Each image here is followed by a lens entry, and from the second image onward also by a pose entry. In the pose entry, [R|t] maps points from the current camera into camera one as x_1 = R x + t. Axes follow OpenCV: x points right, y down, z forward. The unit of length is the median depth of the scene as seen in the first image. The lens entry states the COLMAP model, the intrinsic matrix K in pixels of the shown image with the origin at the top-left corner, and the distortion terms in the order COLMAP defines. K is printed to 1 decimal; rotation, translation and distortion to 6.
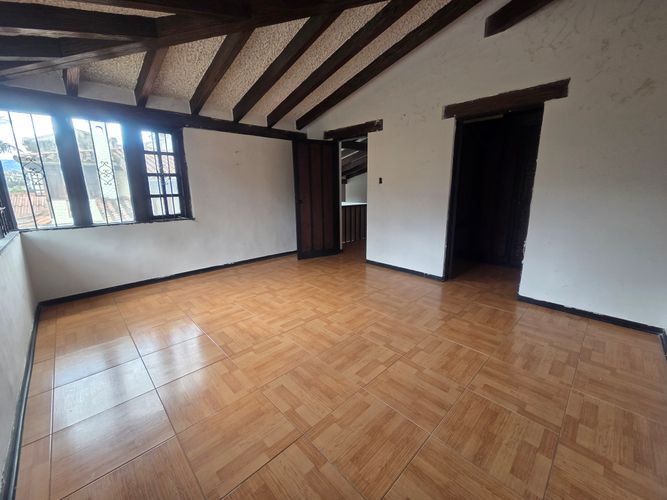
lens RADIAL K [[273.5, 0, 337.3], [0, 273.5, 247.5], [0, 0, 1]] dist [0.008291, -0.000168]
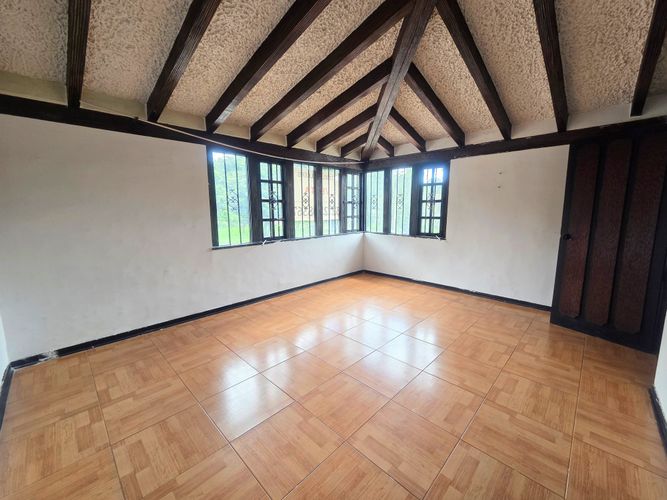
lens RADIAL K [[273.5, 0, 335.2], [0, 273.5, 246.4], [0, 0, 1]] dist [0.008291, -0.000168]
pose [[0.030989, 0.145518, -0.988870, 0.496225], [-0.223861, 0.965223, 0.135023, -0.111686], [0.974128, 0.217185, 0.062487, 0.449012]]
